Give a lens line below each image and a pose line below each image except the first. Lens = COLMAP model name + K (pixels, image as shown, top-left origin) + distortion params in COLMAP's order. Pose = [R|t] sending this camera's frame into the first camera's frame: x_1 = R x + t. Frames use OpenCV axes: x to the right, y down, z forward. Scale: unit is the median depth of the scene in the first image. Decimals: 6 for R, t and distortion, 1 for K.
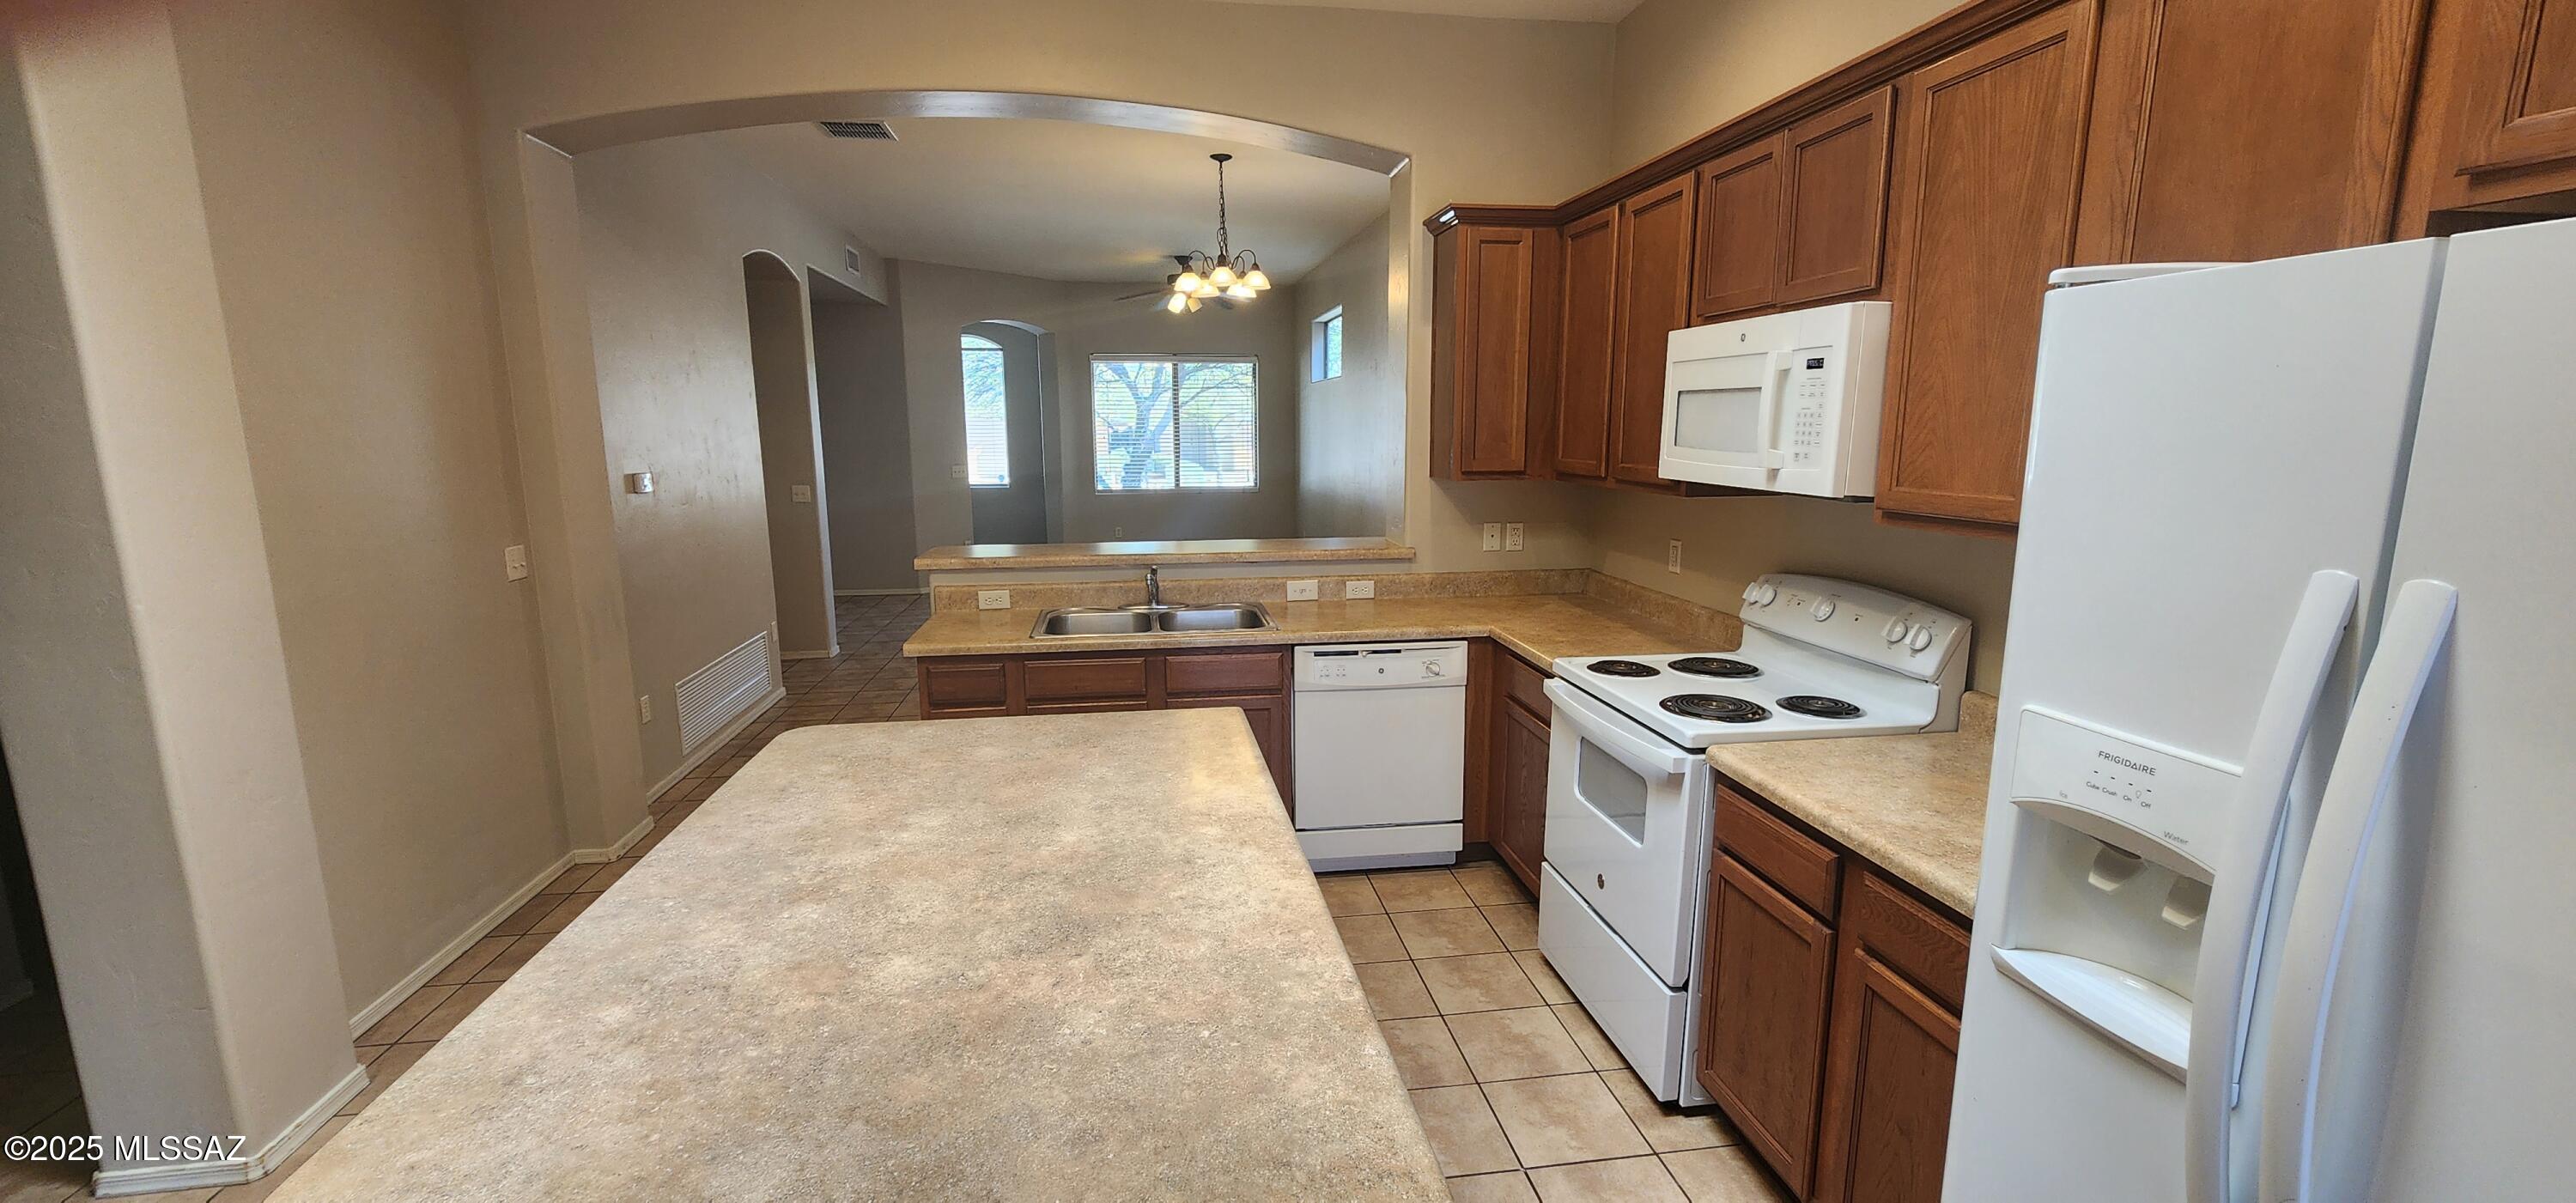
lens RADIAL K [[1055.1, 0, 1286.8], [0, 1055.1, 614.1], [0, 0, 1]] dist [0.000958, -0.000066]
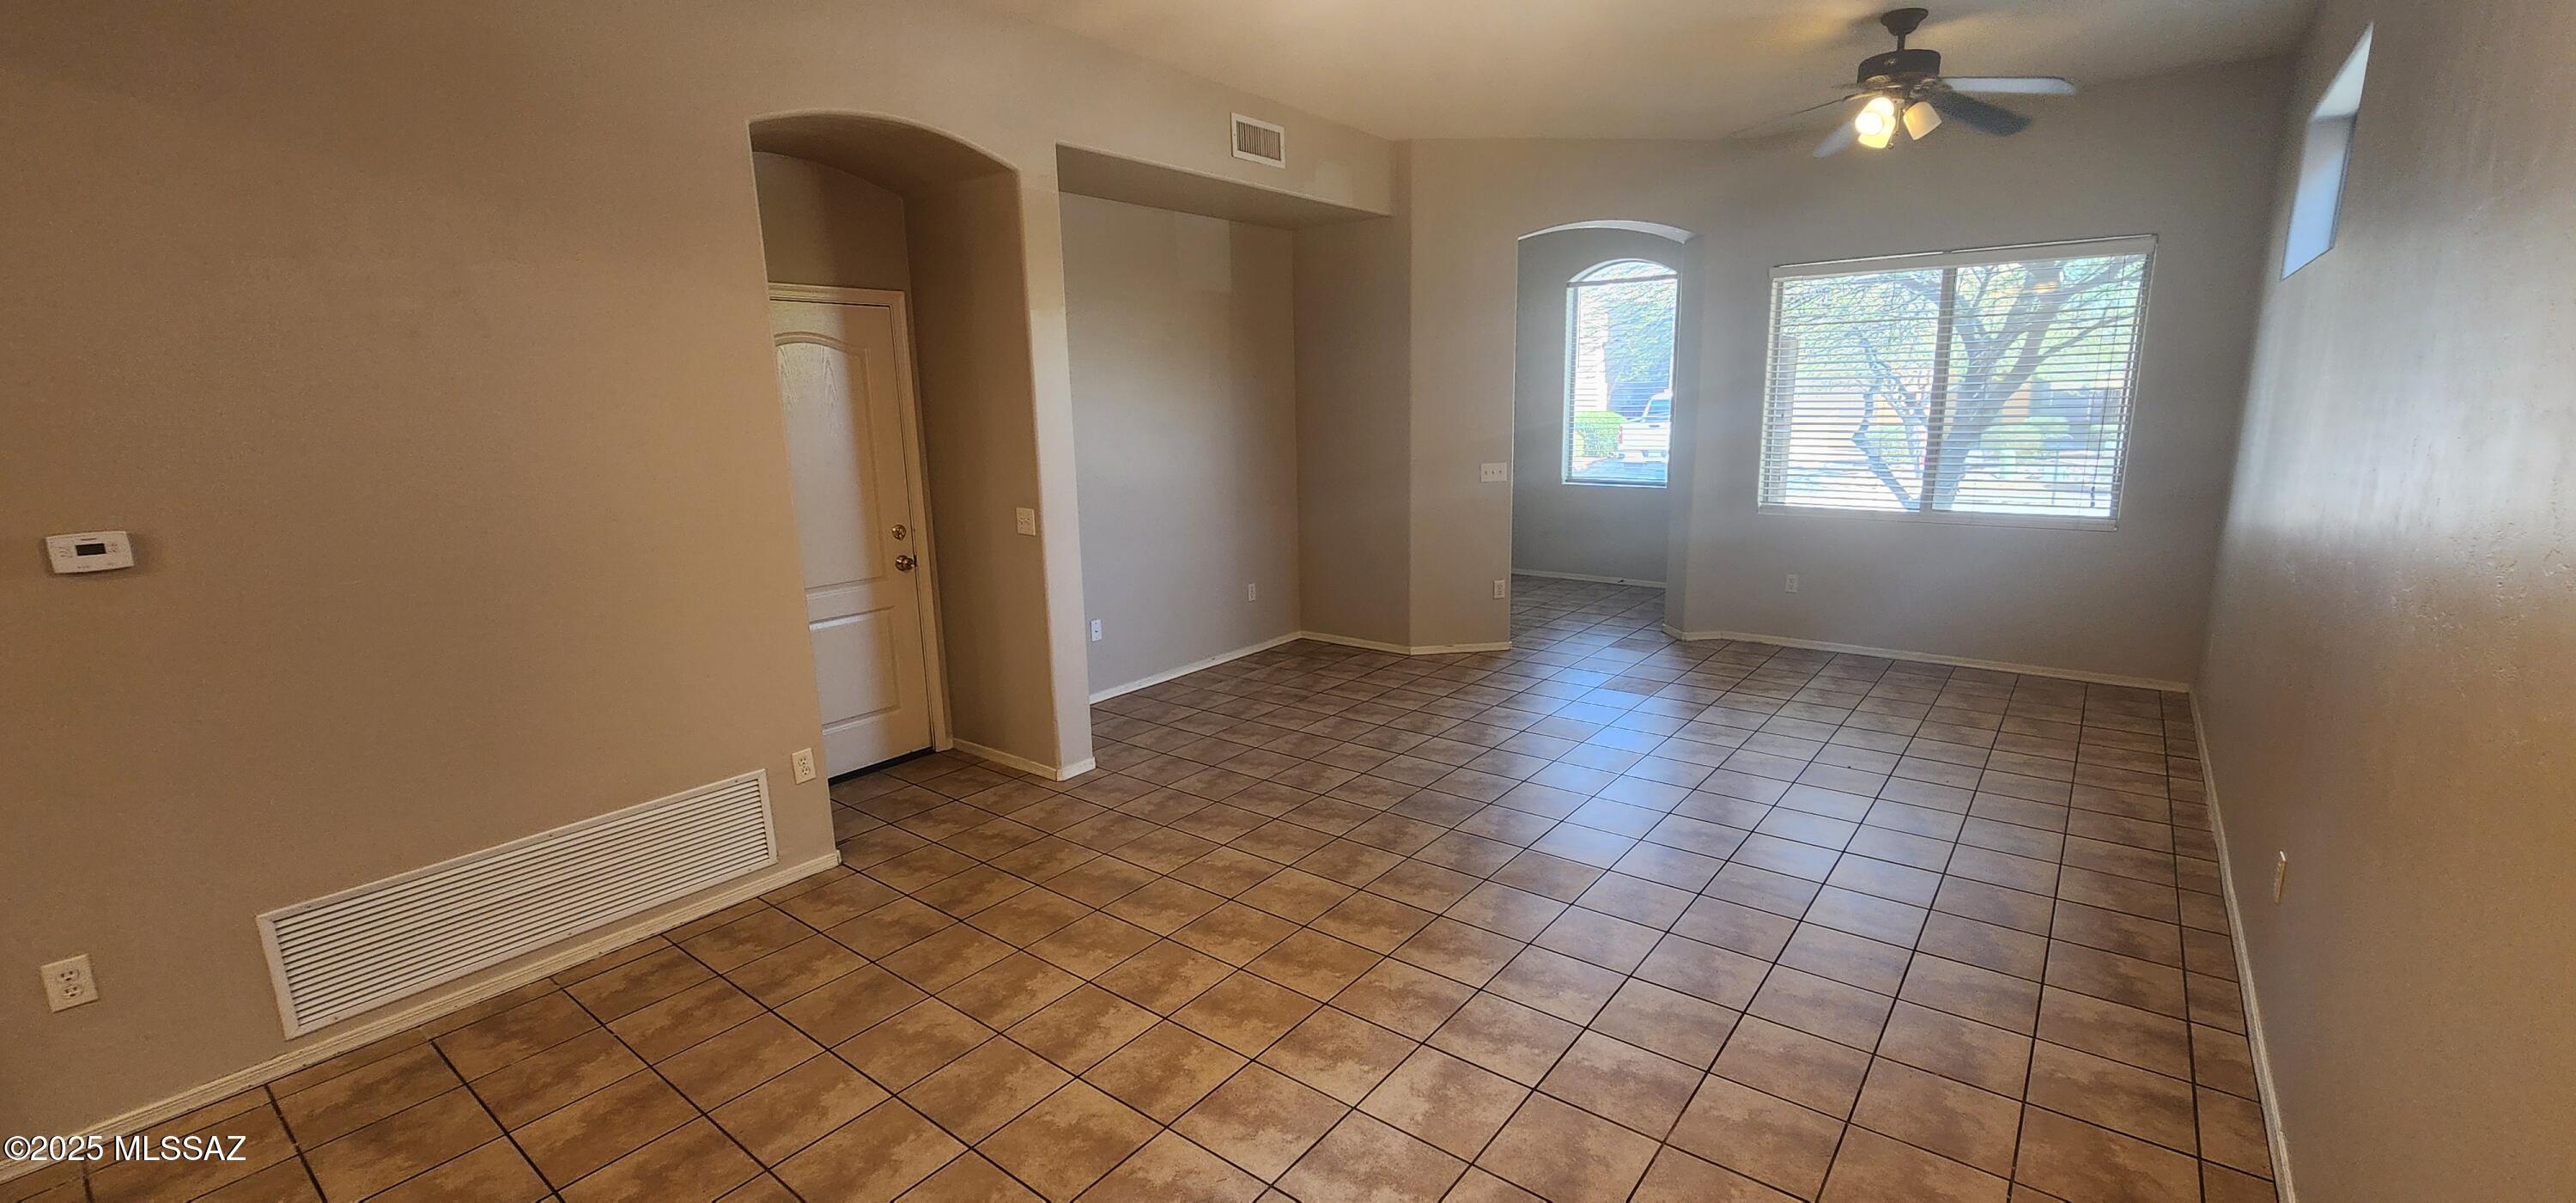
lens RADIAL K [[1053.7, 0, 1288.7], [0, 1053.7, 608.9], [0, 0, 1]] dist [-0.001757, -0.000085]
pose [[0.684547, 0.134305, -0.716490, 0.064023], [-0.112241, 0.990580, 0.078446, -0.081124], [0.720276, 0.026720, 0.693172, 0.430460]]
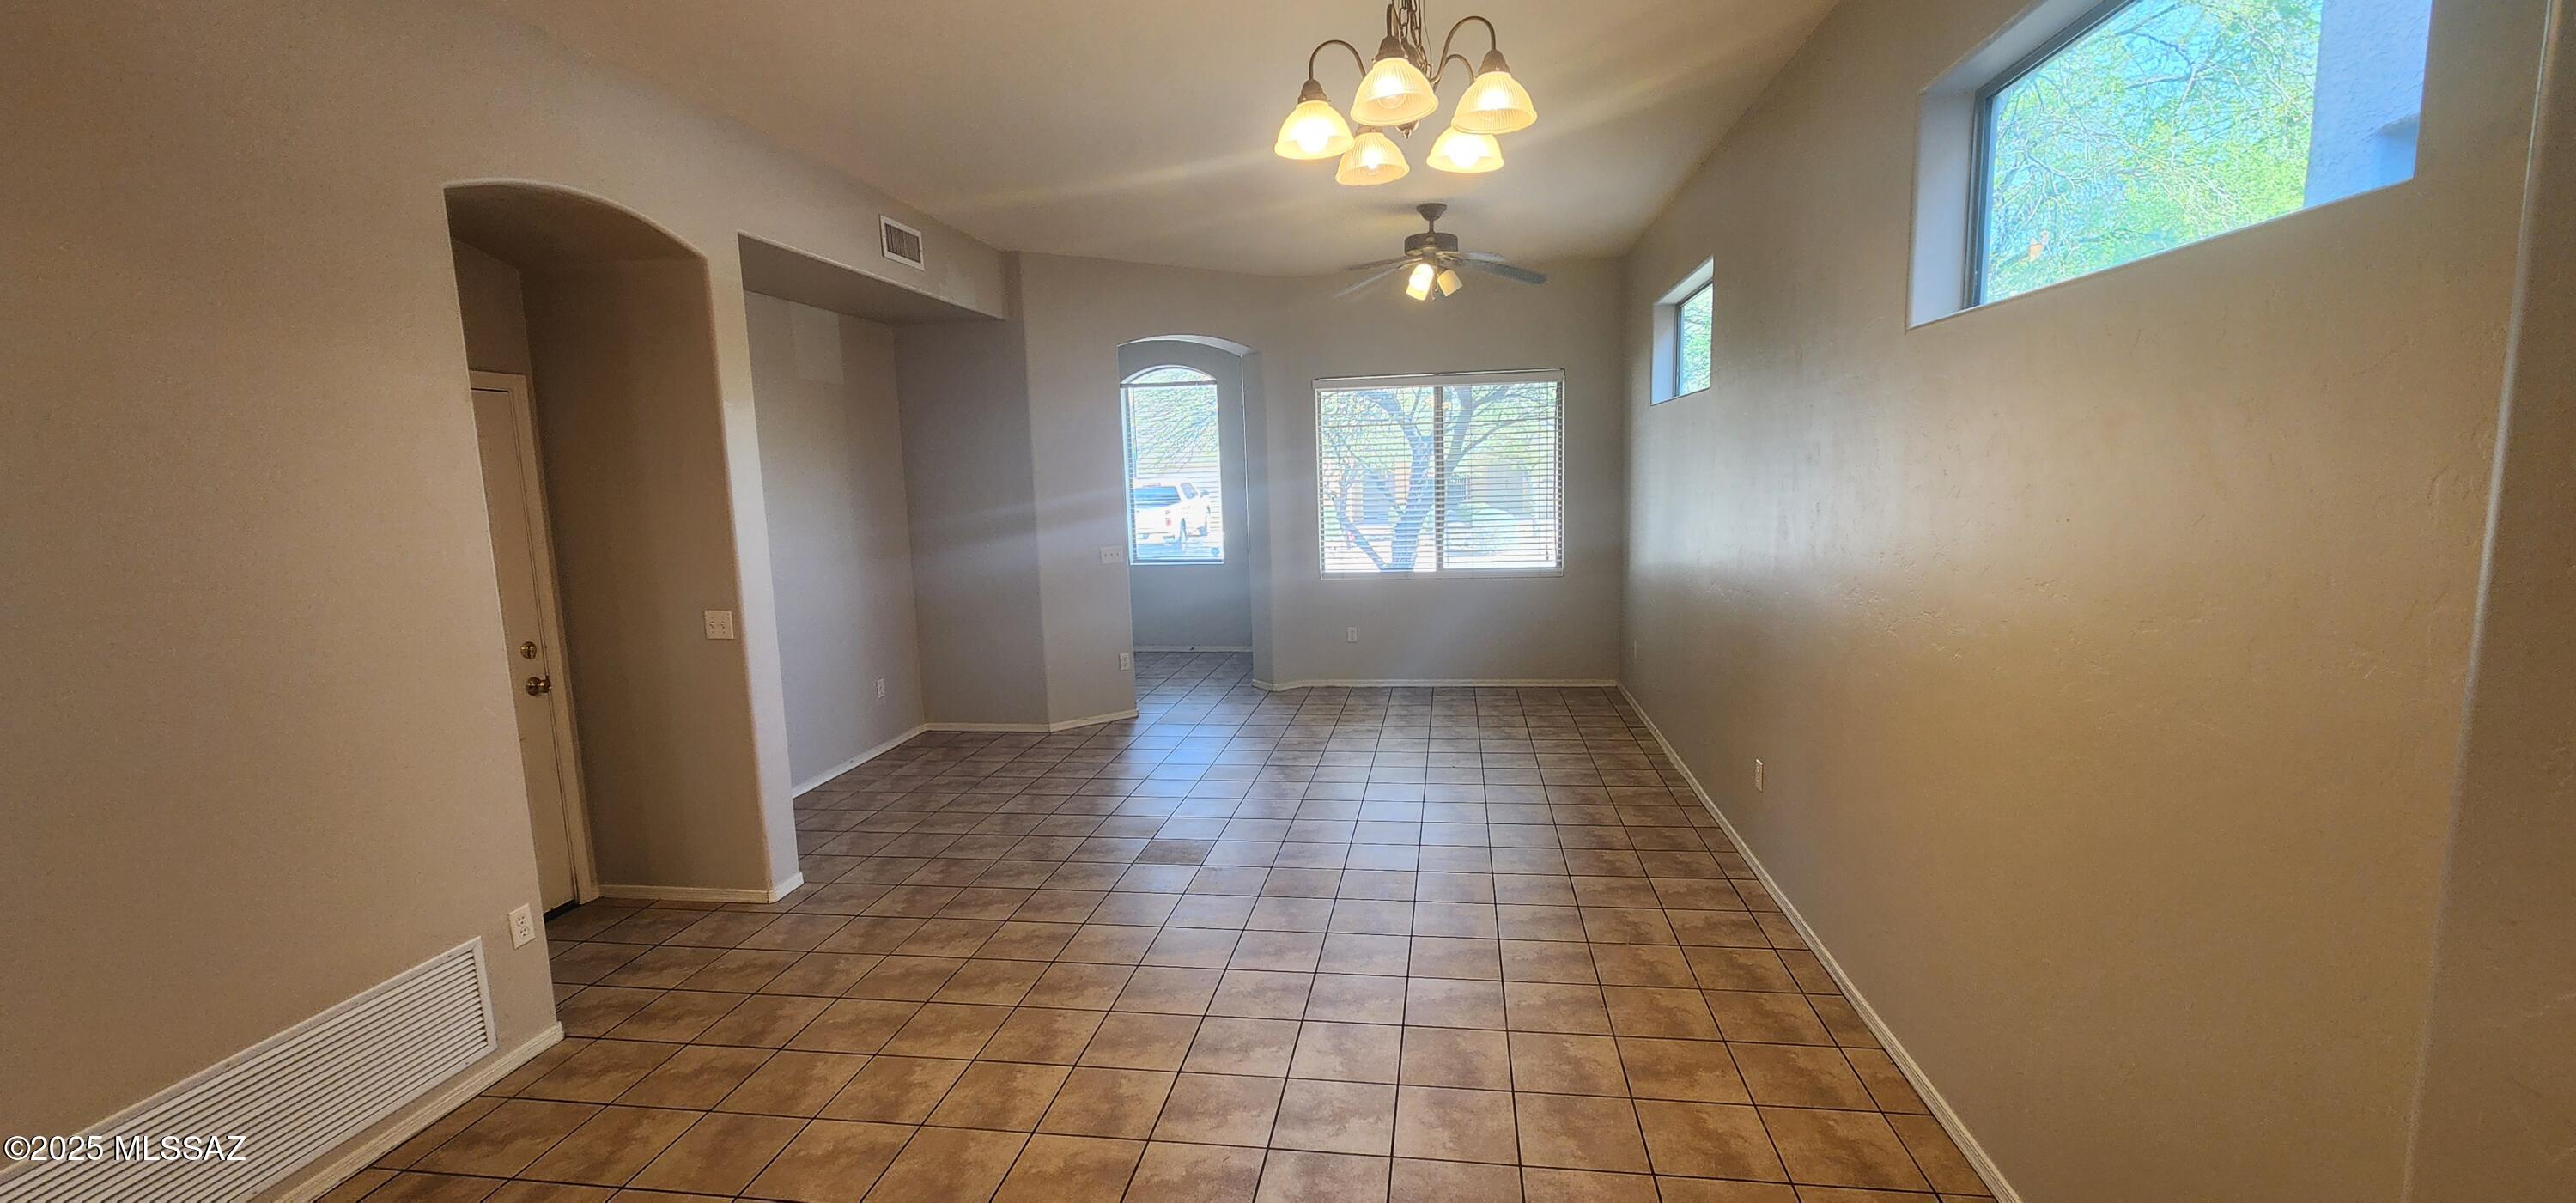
lens RADIAL K [[1055.1, 0, 1286.8], [0, 1055.1, 614.1], [0, 0, 1]] dist [0.000958, -0.000066]
pose [[0.954089, 0.016710, -0.299056, 0.006488], [-0.028531, 0.998973, -0.035207, -0.068072], [0.298160, 0.042123, 0.953586, 0.341261]]
